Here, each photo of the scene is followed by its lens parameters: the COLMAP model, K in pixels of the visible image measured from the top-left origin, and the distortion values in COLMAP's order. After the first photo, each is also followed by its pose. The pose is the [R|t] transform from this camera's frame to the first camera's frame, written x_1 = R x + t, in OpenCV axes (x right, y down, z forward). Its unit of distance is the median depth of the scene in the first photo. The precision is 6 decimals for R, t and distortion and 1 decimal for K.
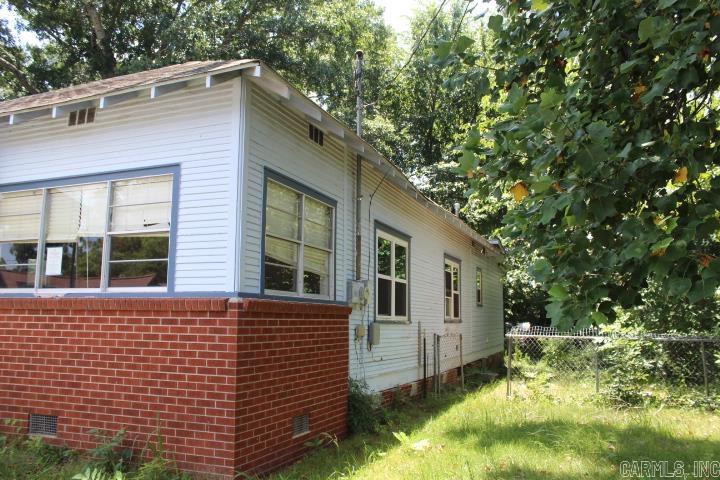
lens RADIAL K [[598.9, 0, 360.9], [0, 598.9, 241.2], [0, 0, 1]] dist [-0.164022, 0.142443]
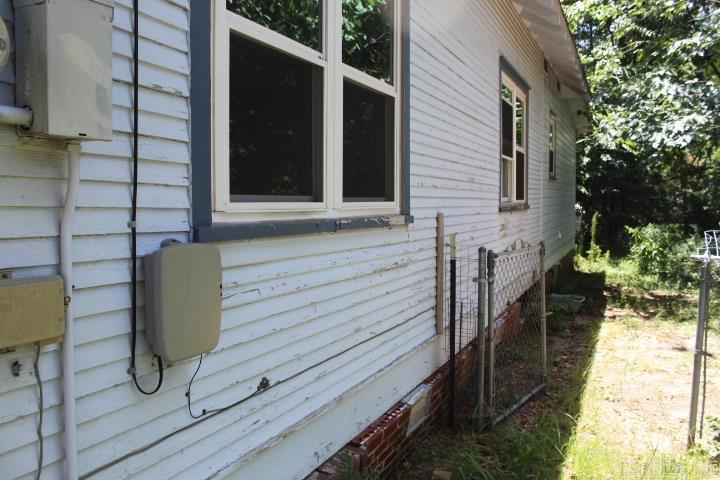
lens RADIAL K [[598.9, 0, 360.4], [0, 598.9, 240.3], [0, 0, 1]] dist [-0.164022, 0.142443]
pose [[0.998094, -0.008019, -0.061192, 0.072088], [0.019950, 0.980211, 0.196945, 0.077512], [0.058401, -0.197791, 0.978503, 0.635078]]
